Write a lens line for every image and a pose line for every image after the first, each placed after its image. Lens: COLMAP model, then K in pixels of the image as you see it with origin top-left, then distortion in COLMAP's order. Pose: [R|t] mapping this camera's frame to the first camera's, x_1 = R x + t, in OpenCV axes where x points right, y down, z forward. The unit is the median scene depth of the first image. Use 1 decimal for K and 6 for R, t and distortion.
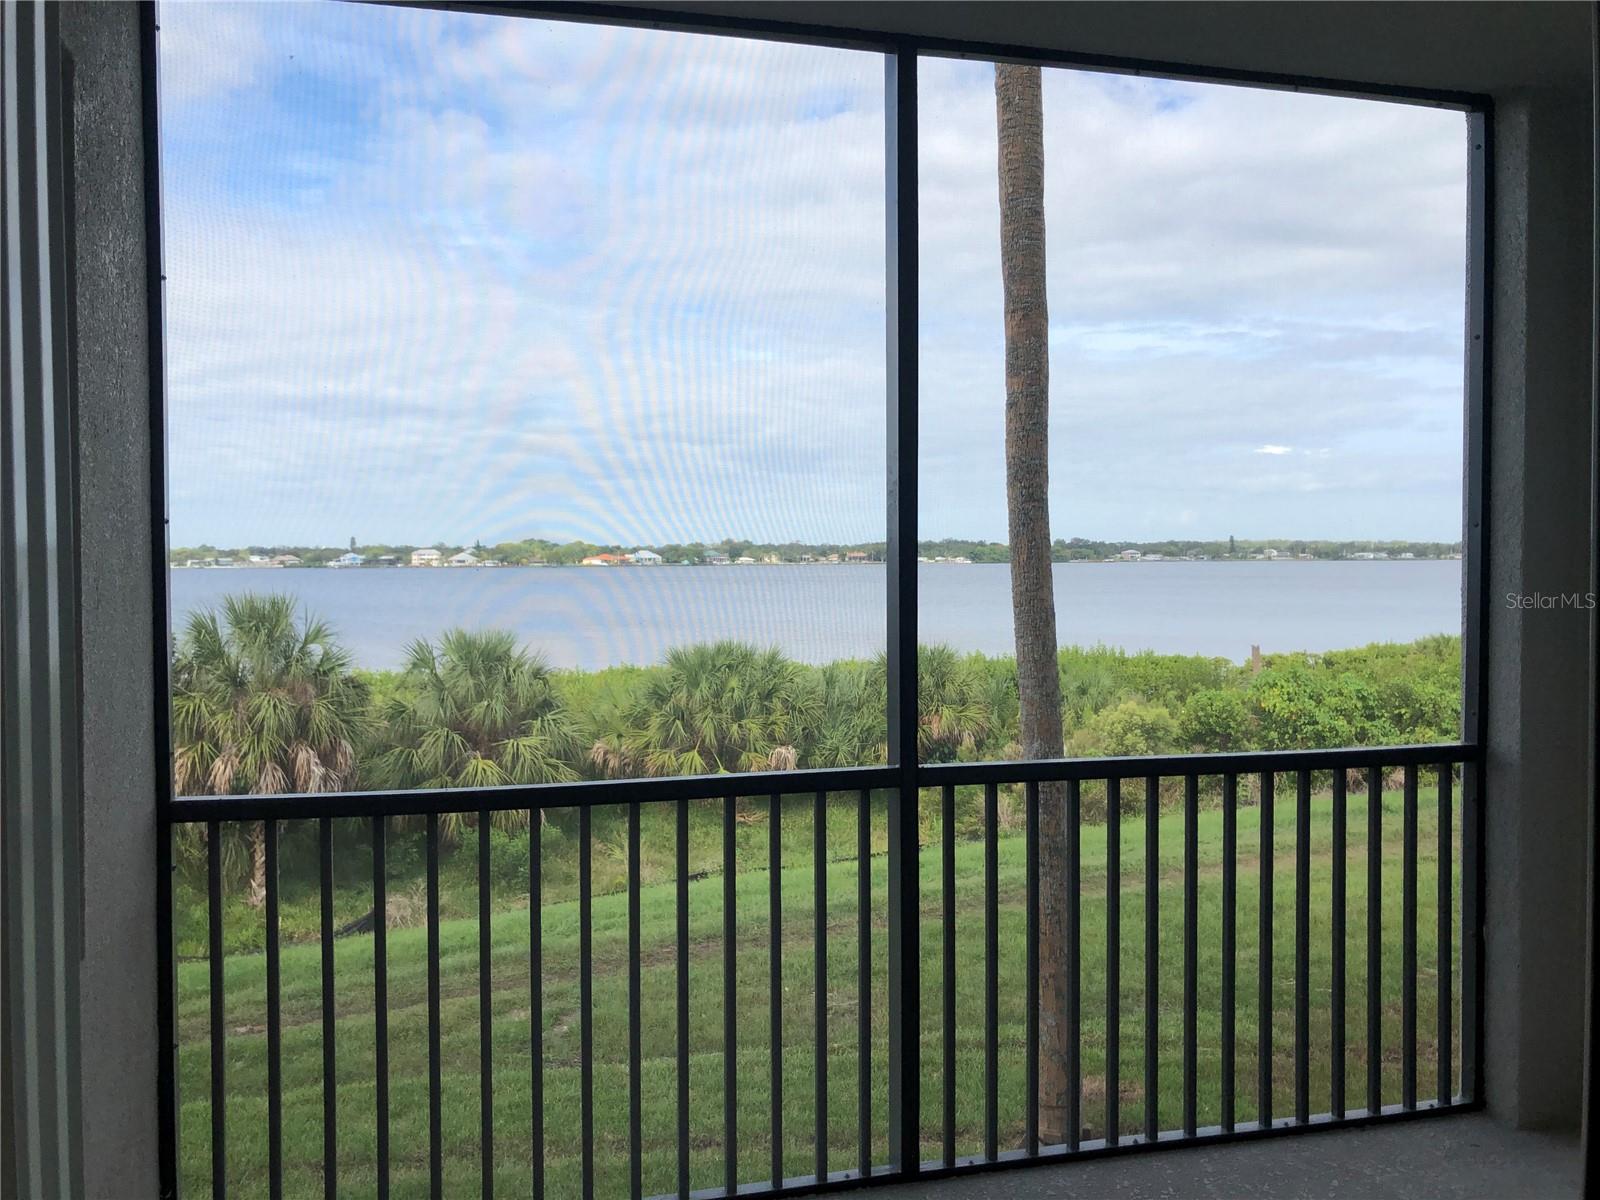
lens RADIAL K [[1324.4, 0, 800.0], [0, 1324.4, 600.0], [0, 0, 1]] dist [0.069739, -0.064184]
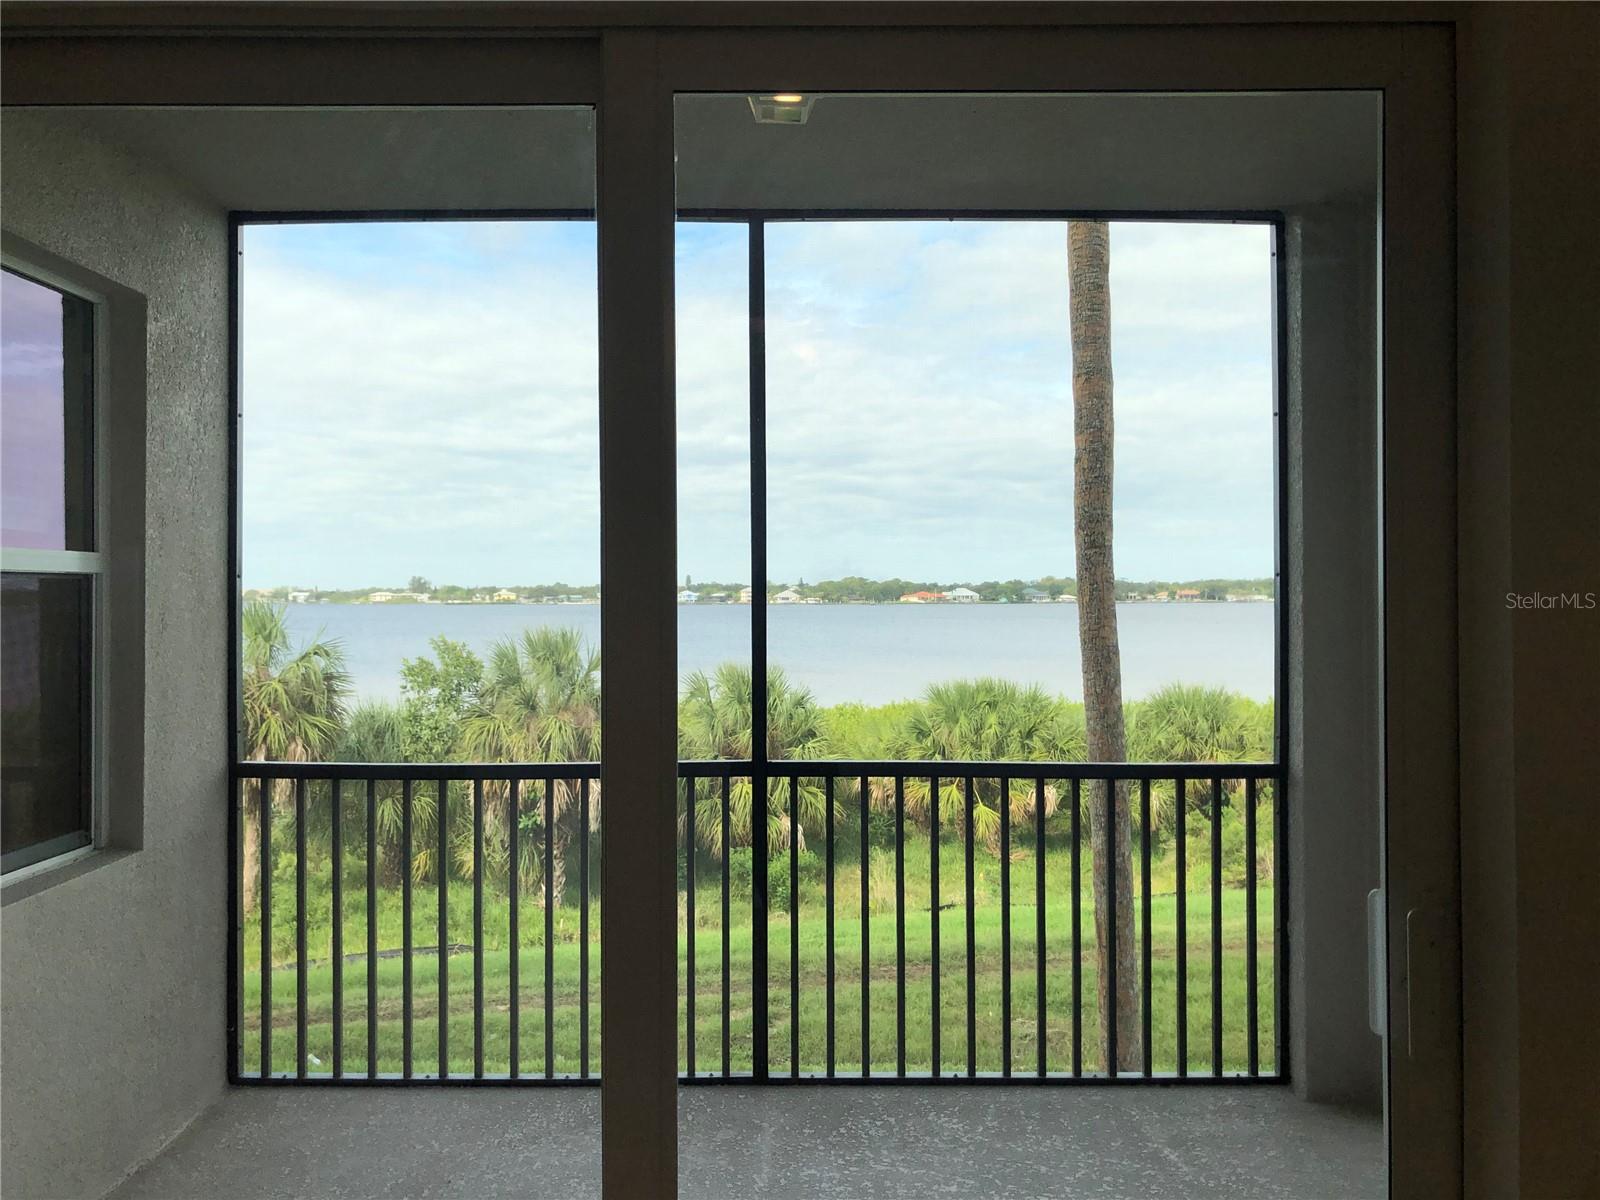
lens RADIAL K [[1324.4, 0, 800.0], [0, 1324.4, 600.0], [0, 0, 1]] dist [0.069739, -0.064184]
pose [[0.972520, 0.005992, -0.232742, 0.101956], [-0.012698, 0.999546, -0.027322, 0.000742], [0.232473, 0.029526, 0.972155, -0.062344]]
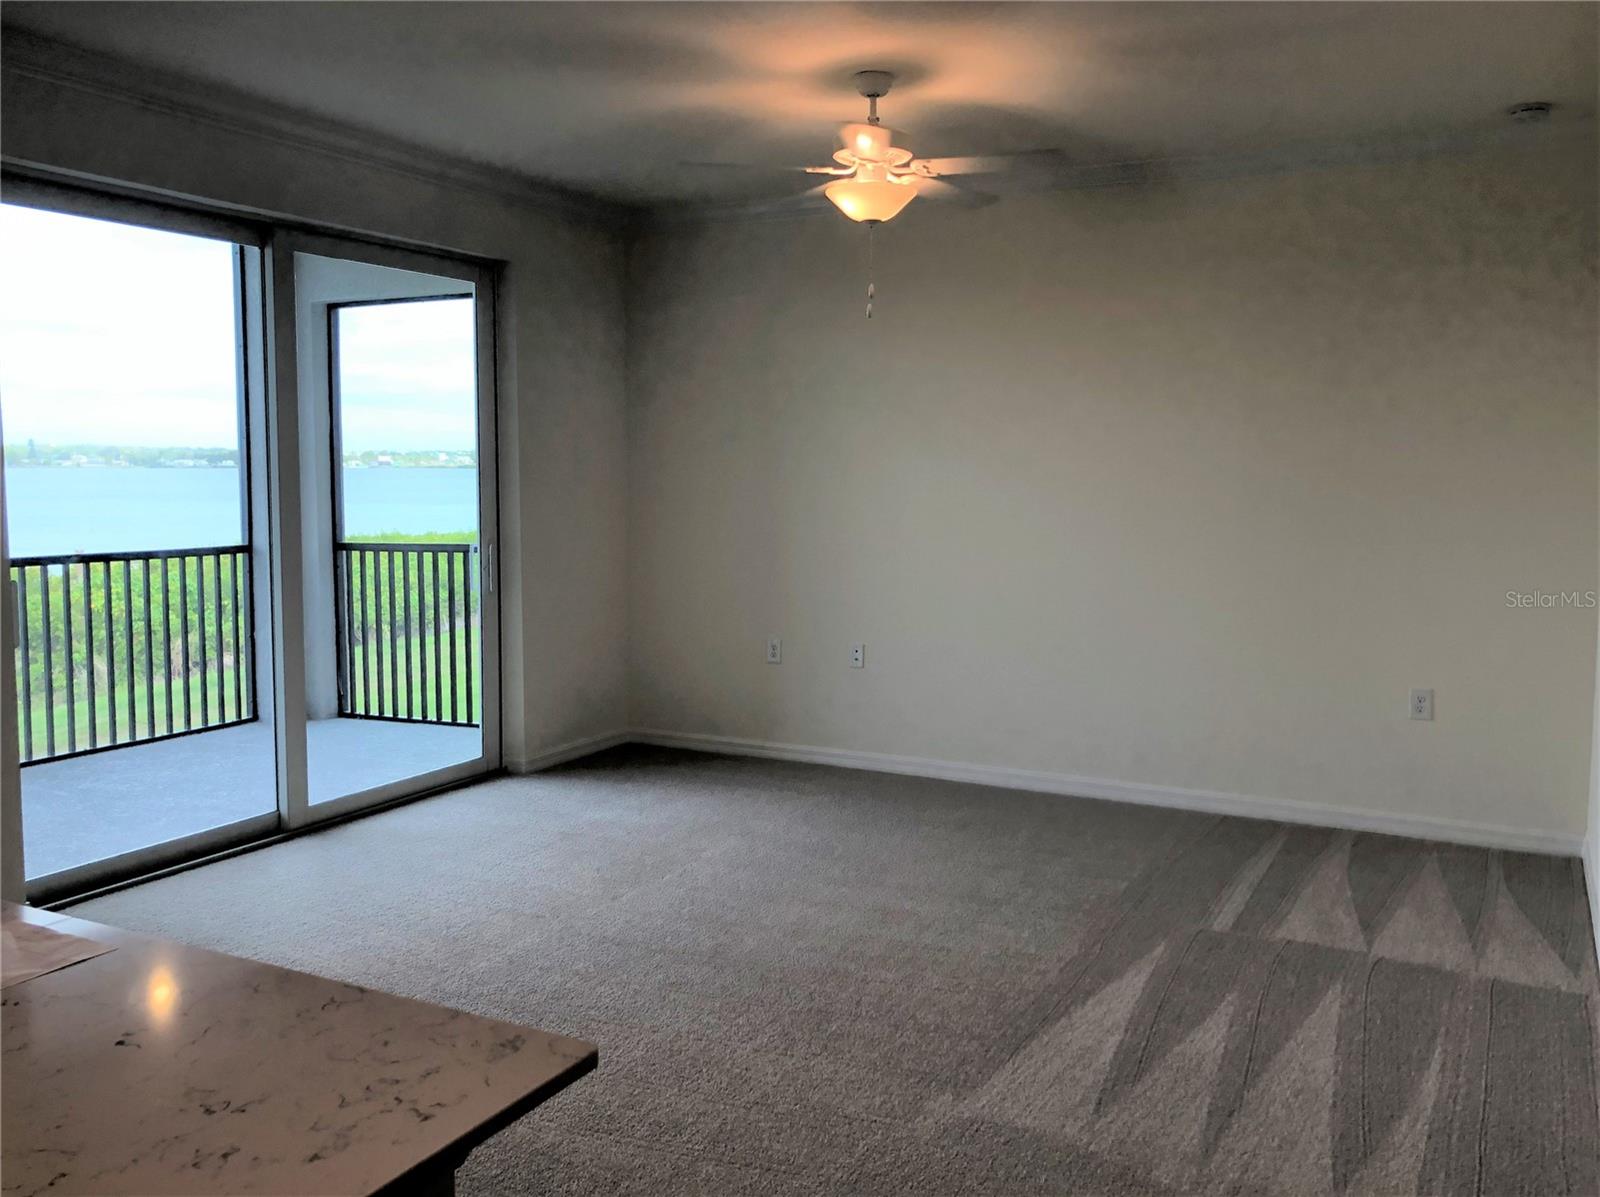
lens RADIAL K [[1324.4, 0, 800.0], [0, 1324.4, 598.5], [0, 0, 1]] dist [0.069739, -0.064184]
pose [[0.676569, -0.060547, 0.733886, -0.130367], [0.011075, 0.997338, 0.072072, 0.015256], [-0.736296, -0.040634, 0.675439, -0.302875]]
